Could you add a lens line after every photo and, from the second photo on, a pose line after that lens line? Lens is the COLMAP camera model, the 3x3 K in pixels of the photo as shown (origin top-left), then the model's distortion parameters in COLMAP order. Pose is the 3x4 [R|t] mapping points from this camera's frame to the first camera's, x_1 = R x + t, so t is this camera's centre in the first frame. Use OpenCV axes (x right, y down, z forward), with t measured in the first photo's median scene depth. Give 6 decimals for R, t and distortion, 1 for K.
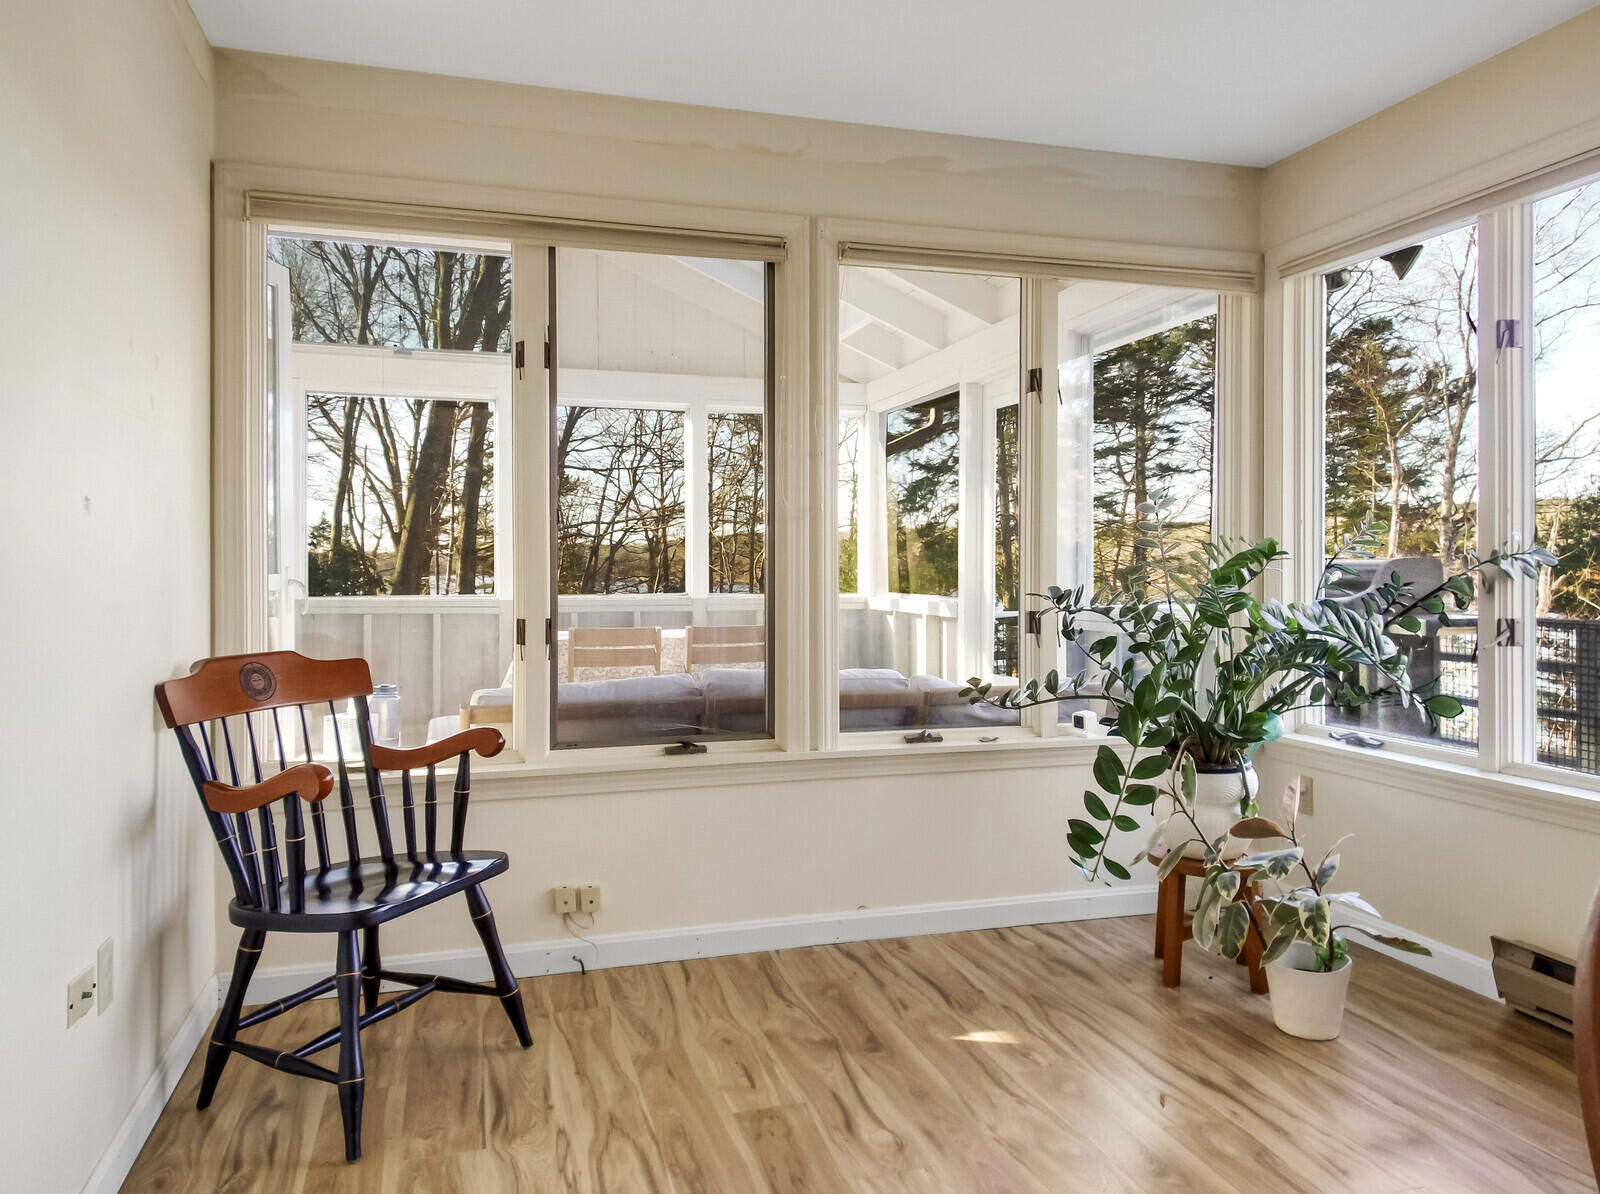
lens RADIAL K [[1112.4, 0, 748.7], [0, 1112.4, 574.0], [0, 0, 1]] dist [0.044866, -0.036045]
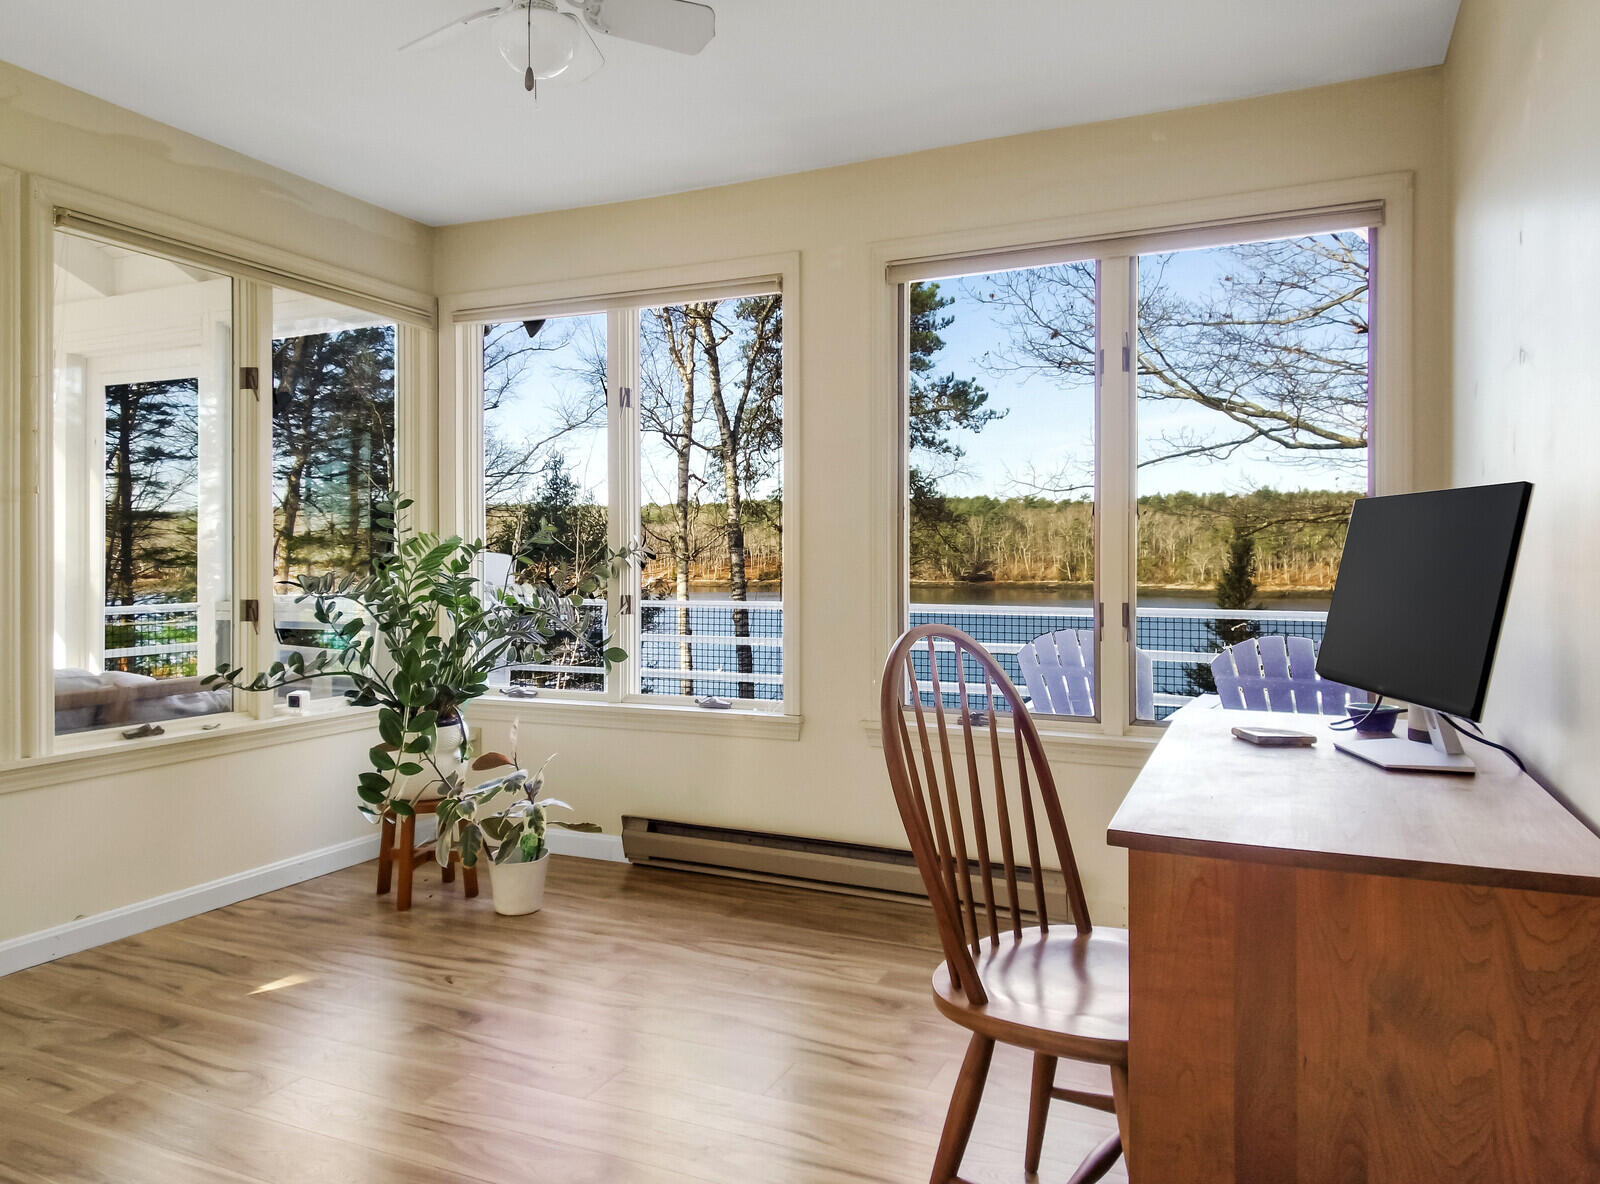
lens RADIAL K [[1138.0, 0, 800.6], [0, 1138.0, 578.8], [0, 0, 1]] dist [0.002444, -0.005171]
pose [[0.639947, -0.007798, 0.768379, -0.255374], [0.000542, 0.999953, 0.009697, 0.003688], [-0.768418, -0.005789, 0.639921, -0.085939]]
